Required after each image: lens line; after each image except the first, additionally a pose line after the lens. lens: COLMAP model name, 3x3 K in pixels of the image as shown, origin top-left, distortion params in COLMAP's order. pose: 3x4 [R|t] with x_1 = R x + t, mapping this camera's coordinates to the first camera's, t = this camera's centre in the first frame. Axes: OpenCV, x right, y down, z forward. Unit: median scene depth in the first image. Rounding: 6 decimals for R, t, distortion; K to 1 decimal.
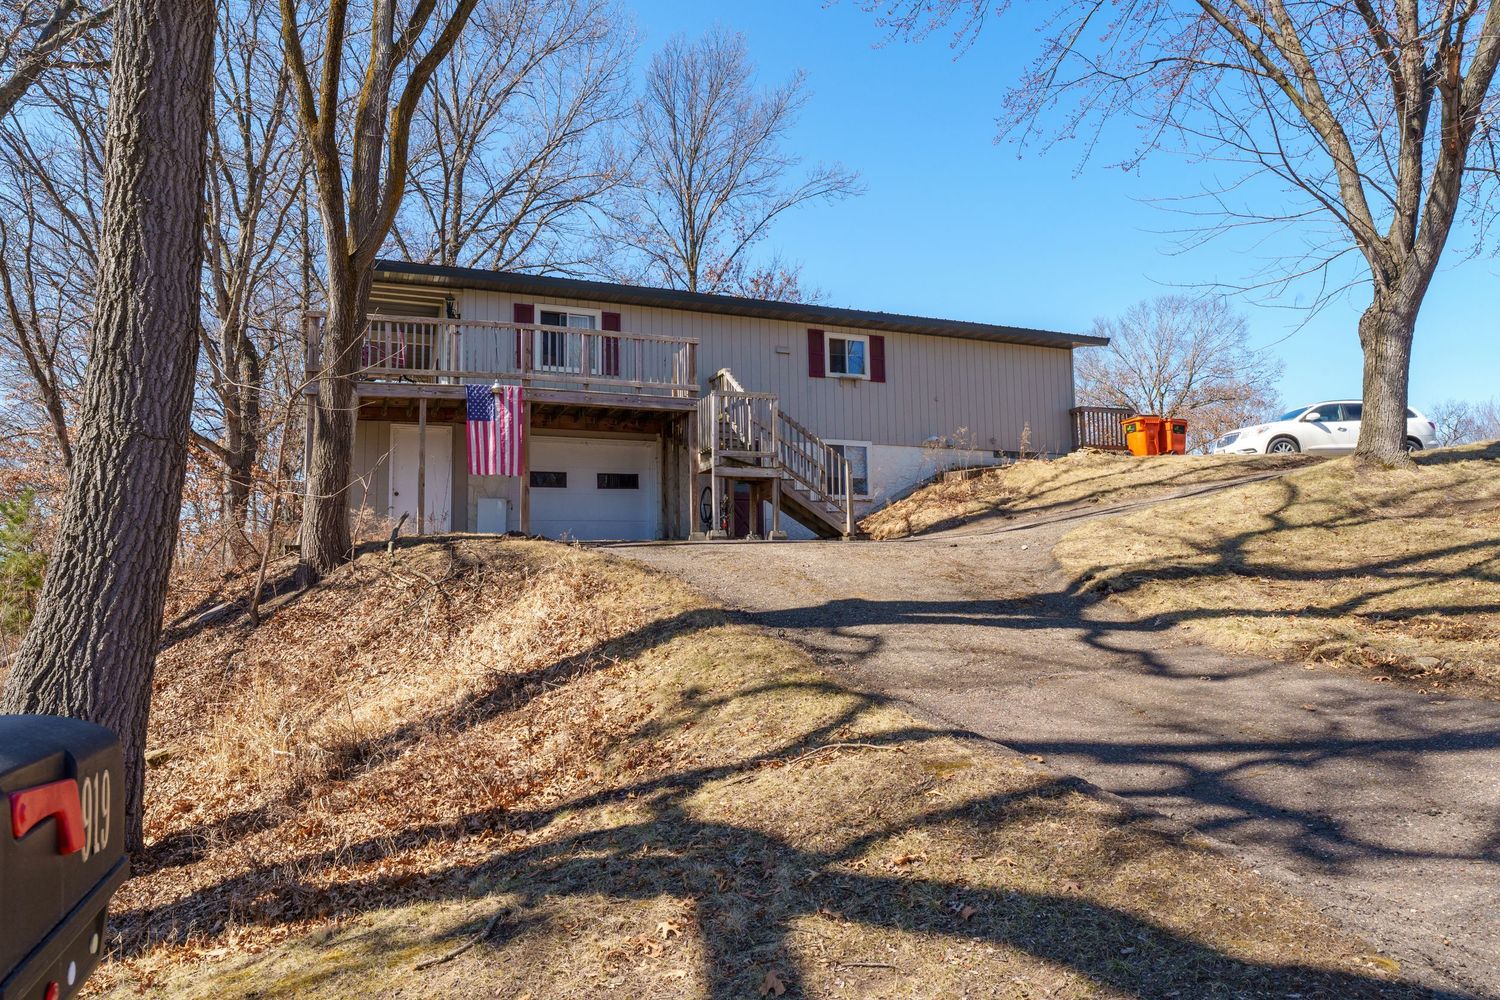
lens RADIAL K [[1000.9, 0, 747.6], [0, 1000.9, 501.4], [0, 0, 1]] dist [0.000398, -0.000582]
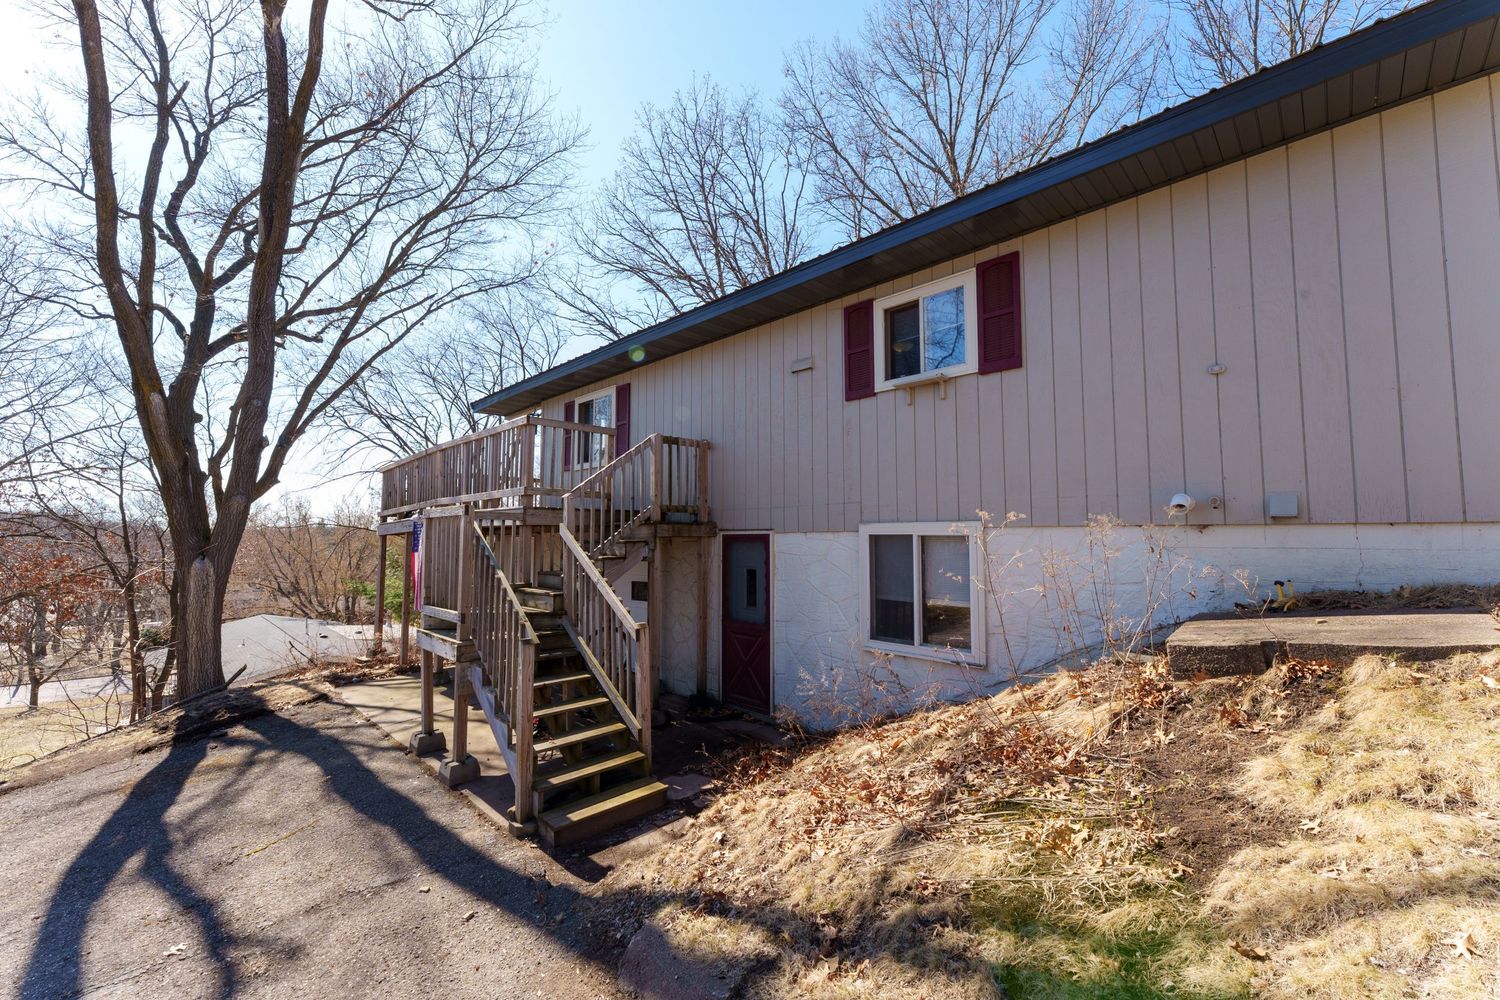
lens RADIAL K [[599.4, 0, 750.9], [0, 599.4, 501.2], [0, 0, 1]] dist [0.000270, -0.000060]
pose [[0.380759, -0.047095, -0.923474, 0.325556], [0.069813, 0.997316, -0.022076, -0.071117], [0.922035, -0.056065, 0.383025, 0.843259]]
